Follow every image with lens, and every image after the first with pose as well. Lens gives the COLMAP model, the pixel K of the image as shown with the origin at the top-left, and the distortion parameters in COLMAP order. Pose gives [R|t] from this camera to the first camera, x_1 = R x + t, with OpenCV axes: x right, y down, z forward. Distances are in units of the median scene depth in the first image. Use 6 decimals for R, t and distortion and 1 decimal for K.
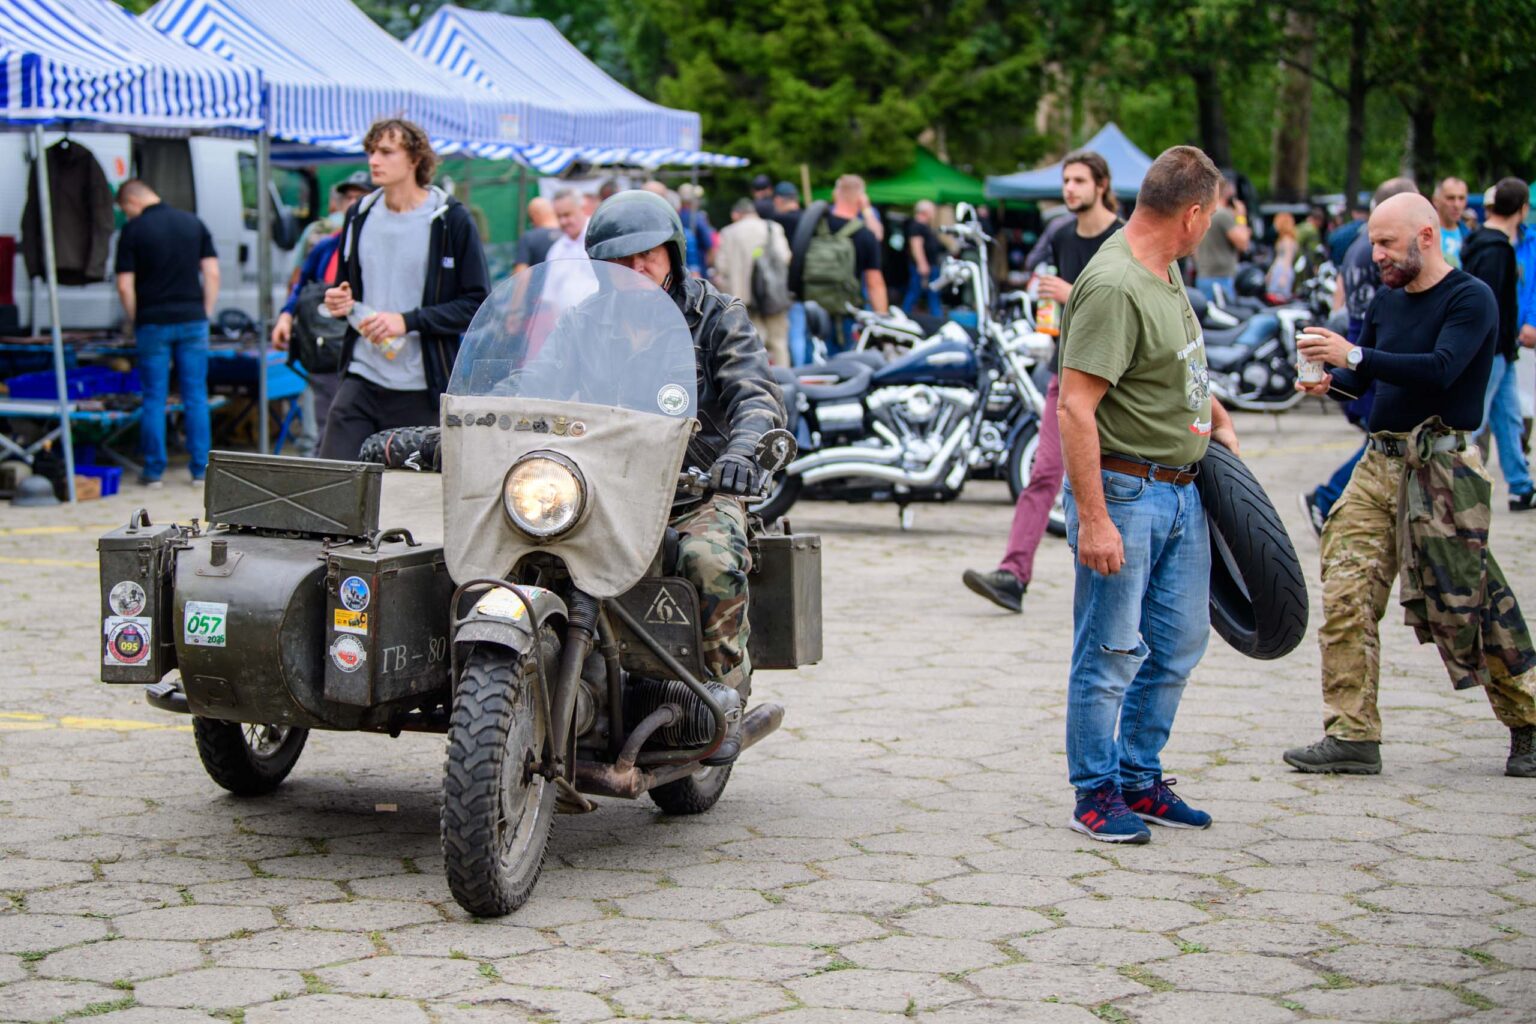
lens RADIAL K [[3066.7, 0, 772.5], [0, 3066.7, 511.5], [0, 0, 1]] dist [-0.027149, 0.000000]
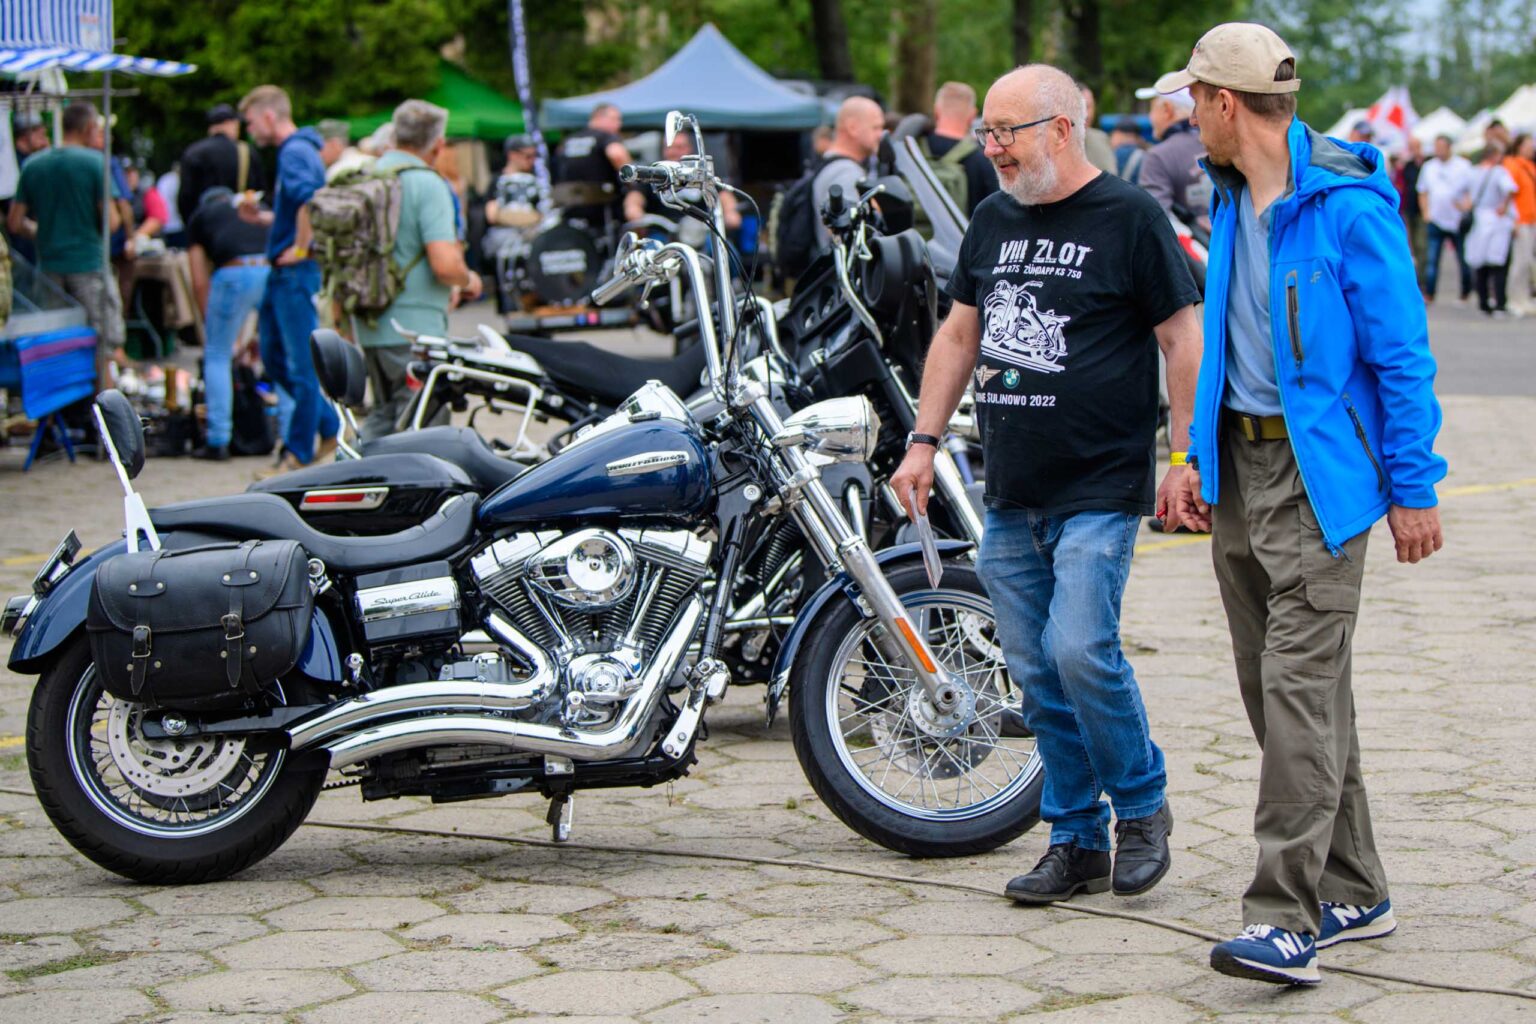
lens RADIAL K [[3066.7, 0, 769.8], [0, 3066.7, 511.3], [0, 0, 1]] dist [-0.027149, 0.000000]
pose [[0.985763, -0.042370, 0.162712, 0.002287], [0.039481, 0.999001, 0.020948, -0.051377], [-0.163437, -0.014226, 0.986451, 0.561500]]
